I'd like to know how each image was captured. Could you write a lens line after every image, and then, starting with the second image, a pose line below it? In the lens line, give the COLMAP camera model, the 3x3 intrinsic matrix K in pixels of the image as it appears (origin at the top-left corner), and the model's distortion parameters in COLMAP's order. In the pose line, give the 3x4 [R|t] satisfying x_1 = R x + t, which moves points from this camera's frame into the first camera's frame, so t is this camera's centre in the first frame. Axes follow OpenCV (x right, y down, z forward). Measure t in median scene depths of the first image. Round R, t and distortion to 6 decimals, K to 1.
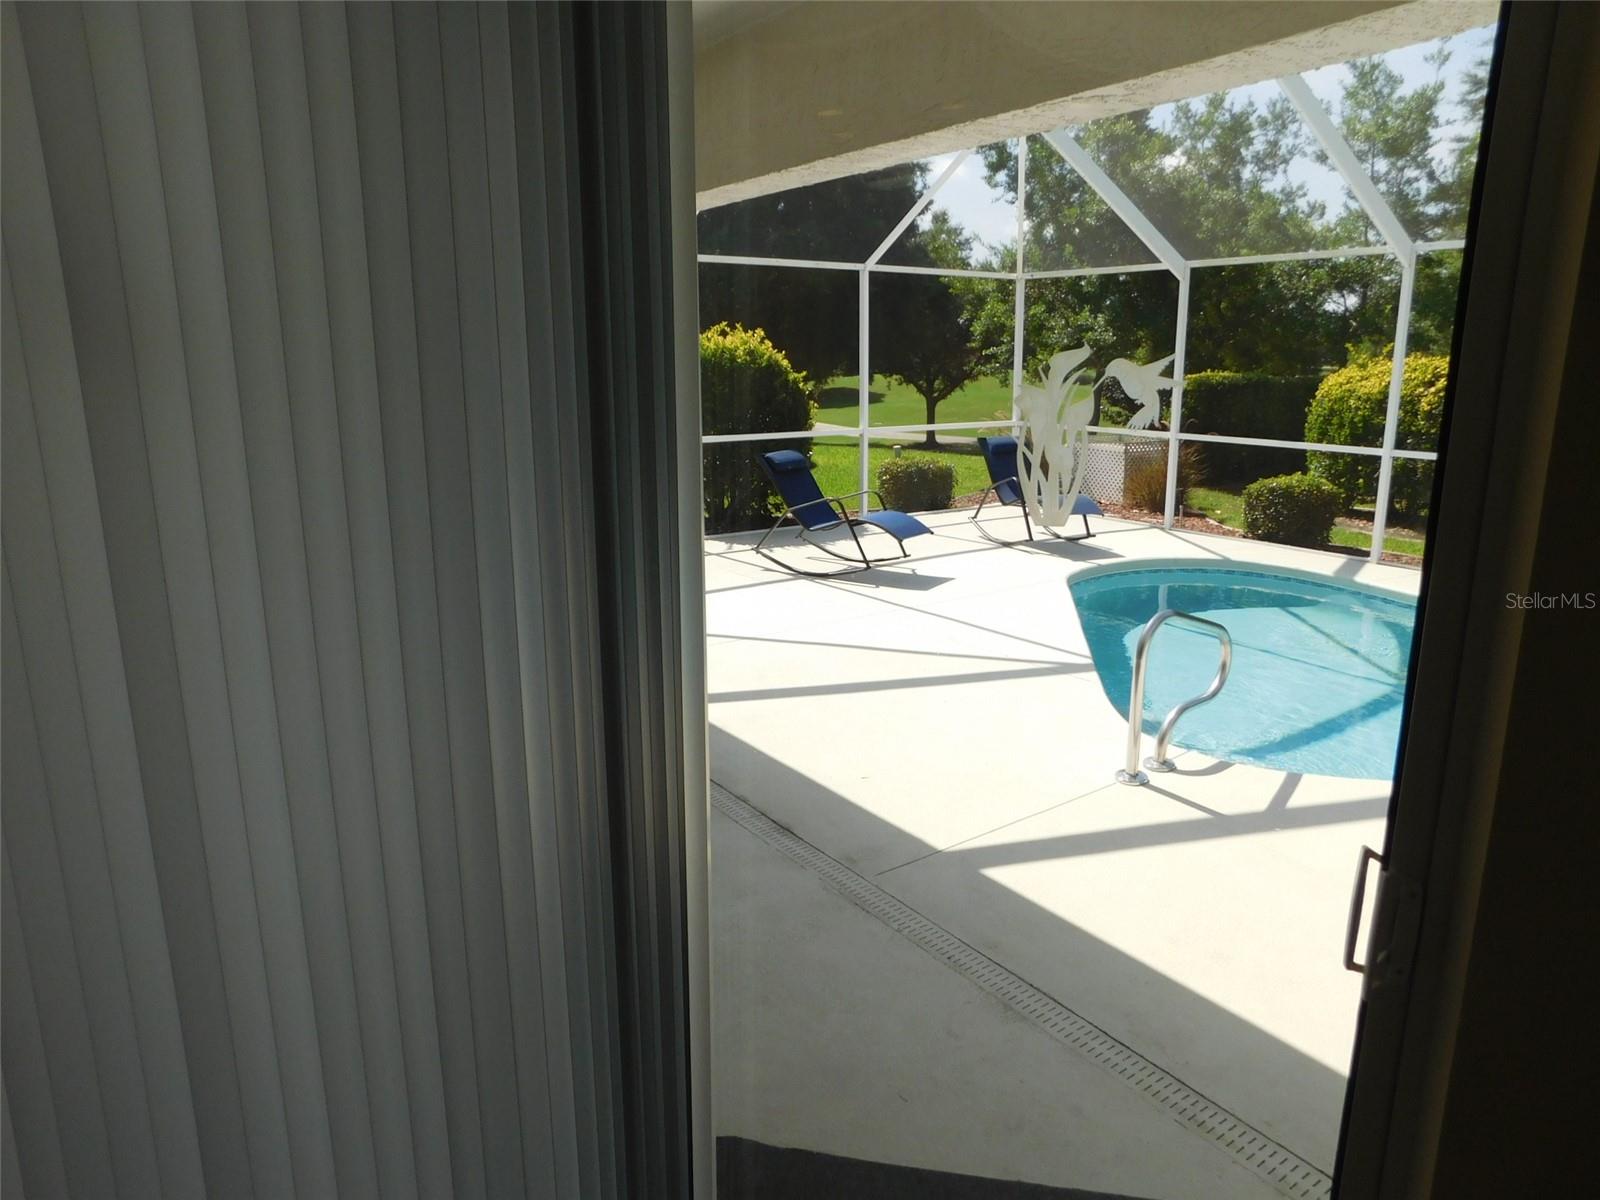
lens RADIAL K [[1047.3, 0, 800.0], [0, 1047.3, 600.0], [0, 0, 1]] dist [-0.072251, 0.055832]
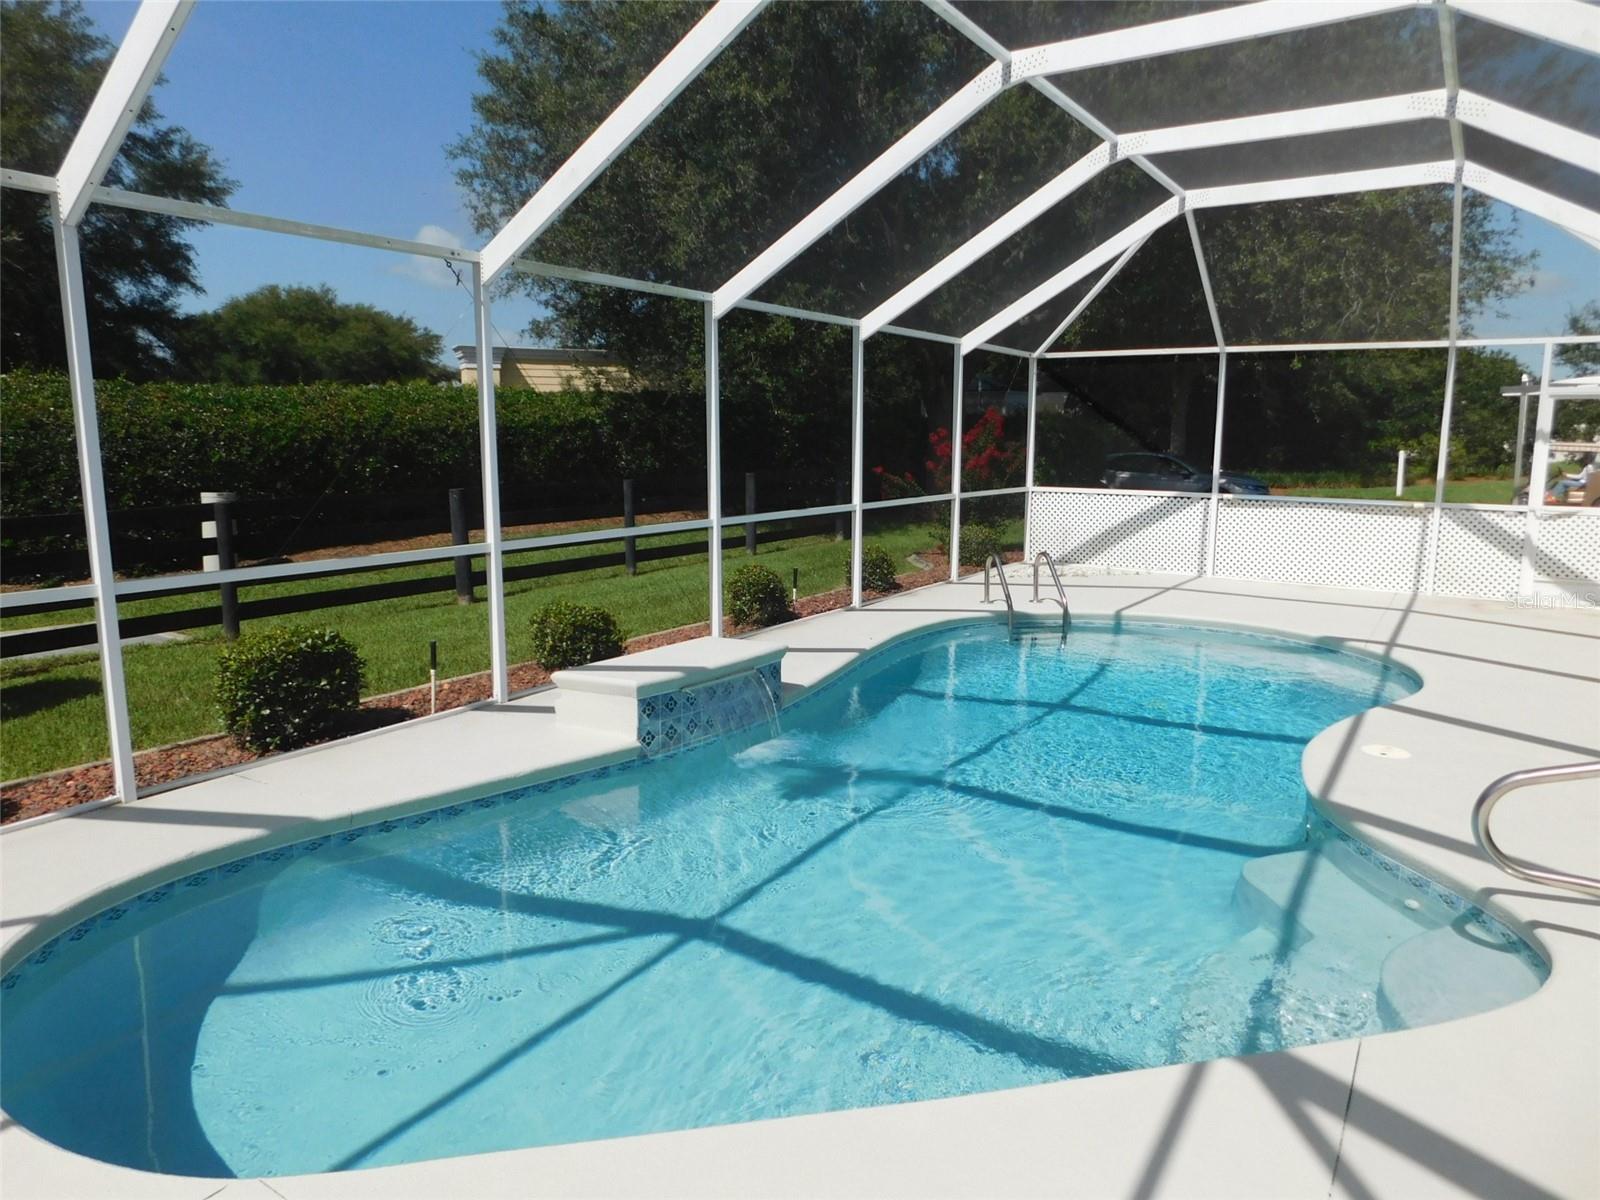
lens RADIAL K [[1047.3, 0, 800.0], [0, 1047.3, 600.0], [0, 0, 1]] dist [-0.072251, 0.055832]
pose [[-0.373735, -0.147812, 0.915682, -0.015477], [0.209872, 0.948141, 0.238711, -0.143928], [-0.903480, 0.281390, -0.323332, 0.655344]]
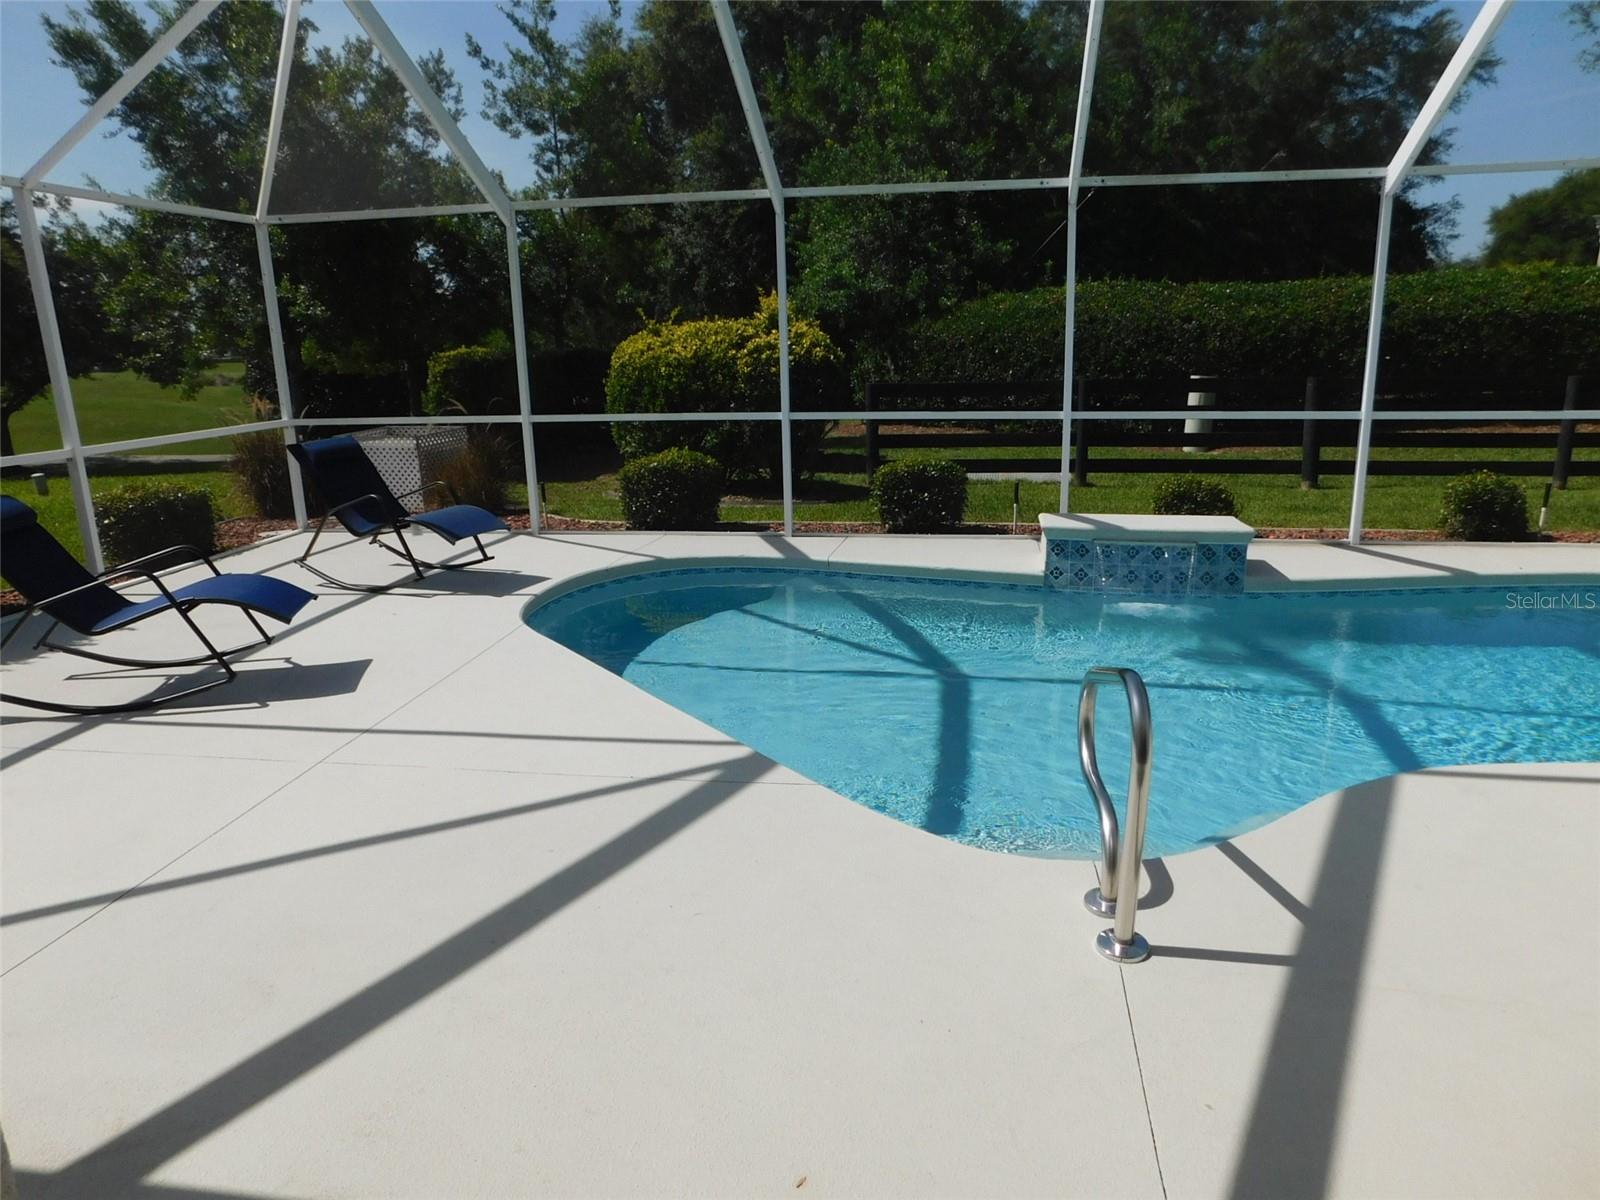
lens RADIAL K [[1047.3, 0, 800.0], [0, 1047.3, 600.0], [0, 0, 1]] dist [-0.072251, 0.055832]
pose [[0.695267, -0.190538, 0.693036, -0.075939], [0.184375, 0.979238, 0.084256, -0.044904], [-0.694701, 0.069198, 0.715962, 0.255609]]
